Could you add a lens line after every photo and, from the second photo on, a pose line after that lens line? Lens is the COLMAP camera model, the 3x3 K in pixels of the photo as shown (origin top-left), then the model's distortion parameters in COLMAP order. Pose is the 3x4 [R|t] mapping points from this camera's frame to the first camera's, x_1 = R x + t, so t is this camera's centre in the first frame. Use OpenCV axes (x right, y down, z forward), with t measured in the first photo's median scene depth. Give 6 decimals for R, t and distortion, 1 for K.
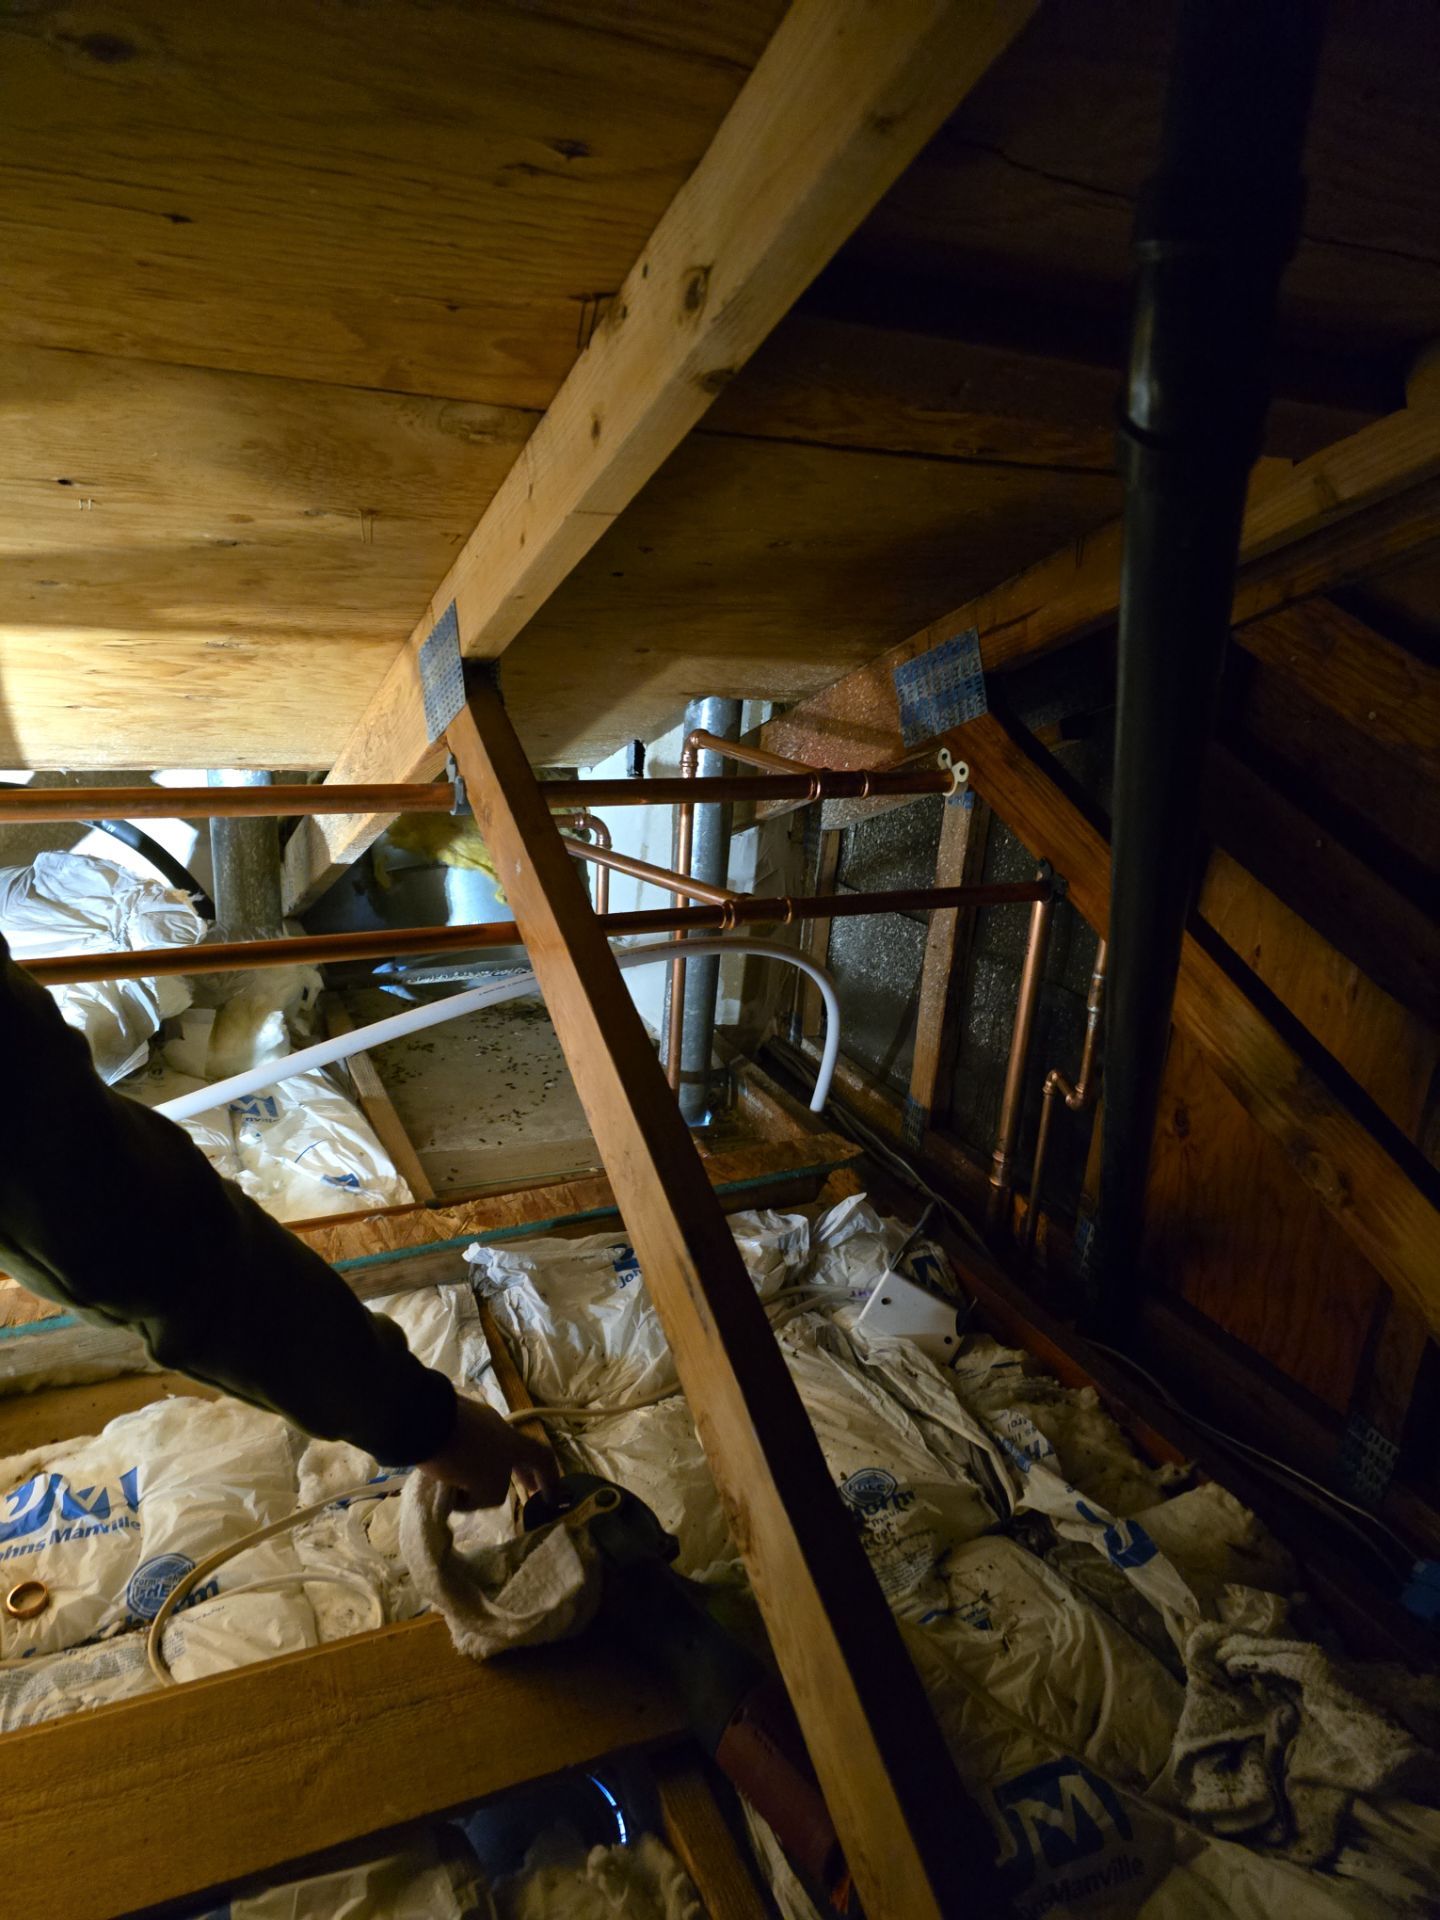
lens RADIAL K [[1242.4, 0, 741.7], [0, 1242.4, 965.7], [0, 0, 1]] dist [0.016254, -0.024924]
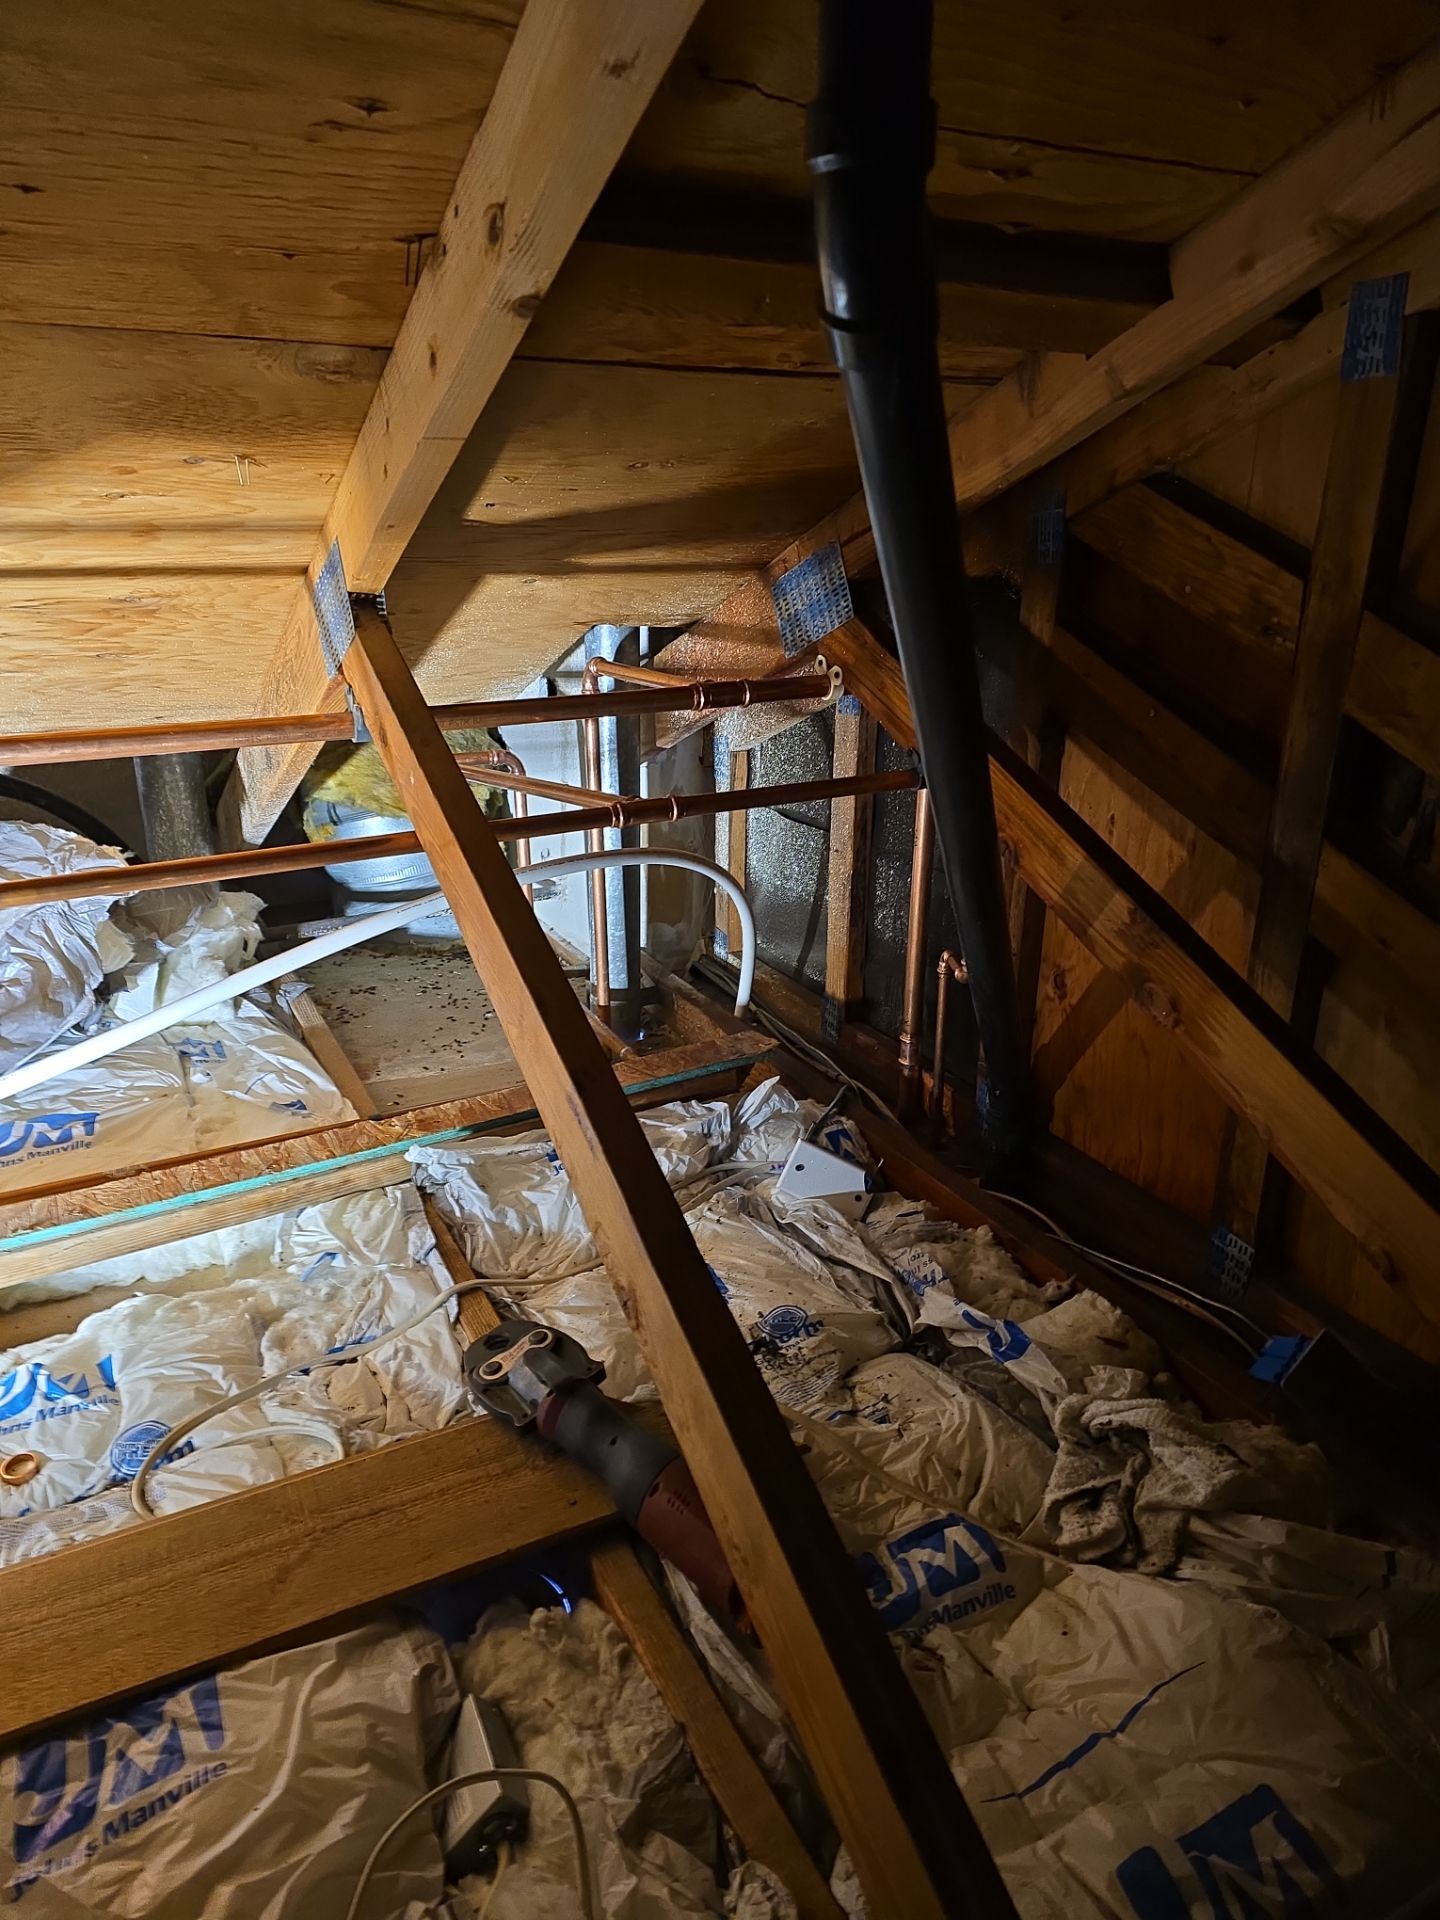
lens RADIAL K [[1242.4, 0, 746.4], [0, 1242.4, 970.6], [0, 0, 1]] dist [0.016254, -0.024924]
pose [[0.996654, -0.076075, 0.029890, 0.061875], [0.074870, 0.996408, 0.039564, 0.062812], [-0.032793, -0.037194, 0.998770, -0.097715]]
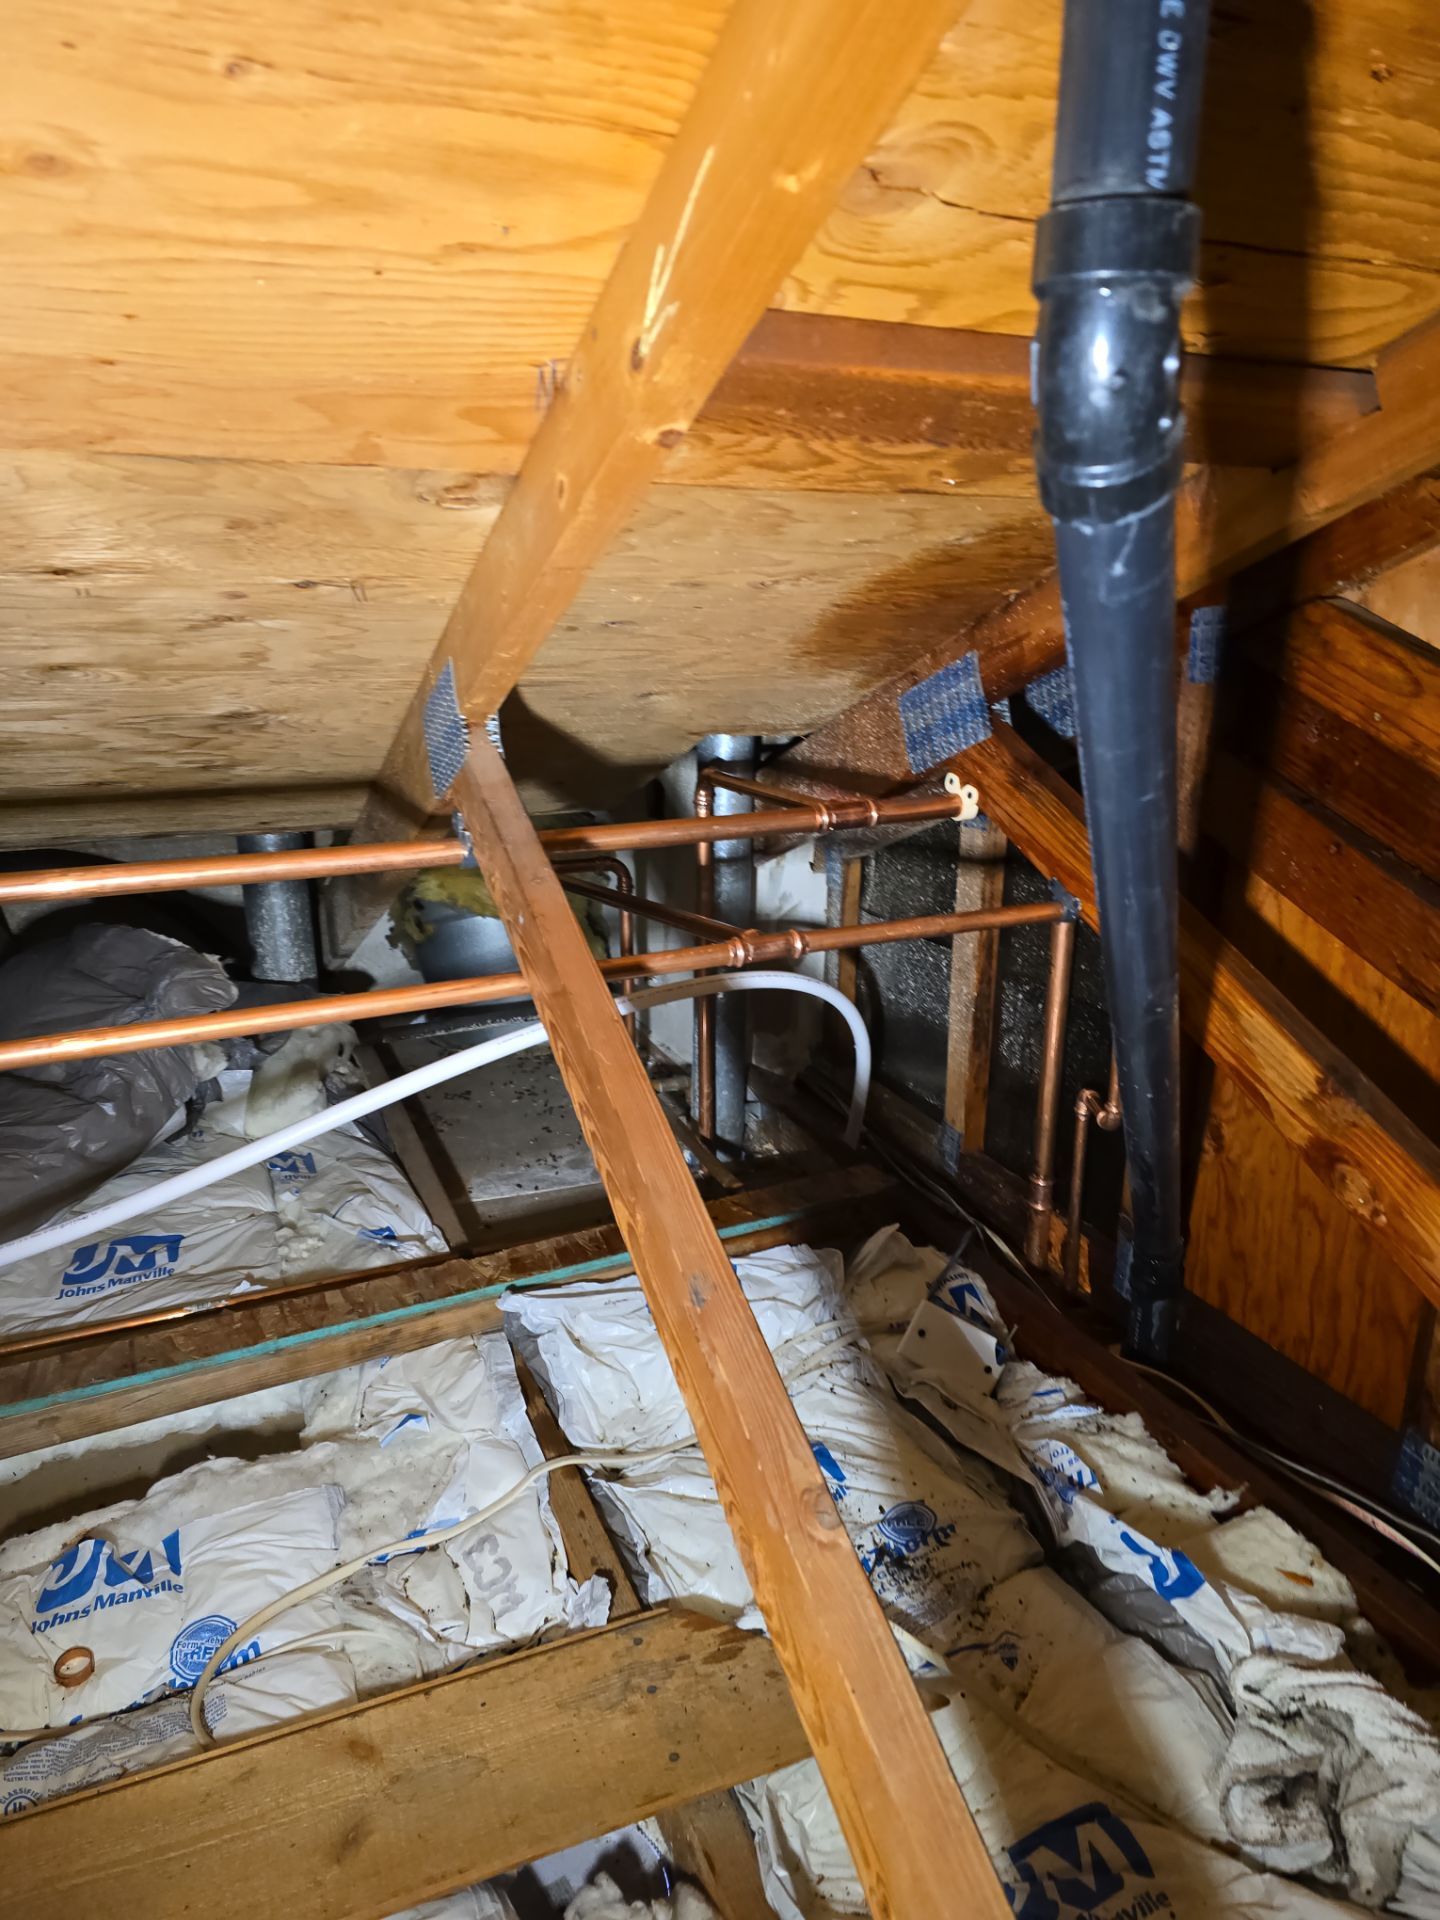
lens RADIAL K [[1242.4, 0, 741.6], [0, 1242.4, 963.4], [0, 0, 1]] dist [0.016254, -0.024924]
pose [[0.997873, -0.052720, -0.038330, 0.031723], [0.051740, 0.998319, -0.026123, -0.006159], [0.039642, 0.024084, 0.998924, -0.001378]]
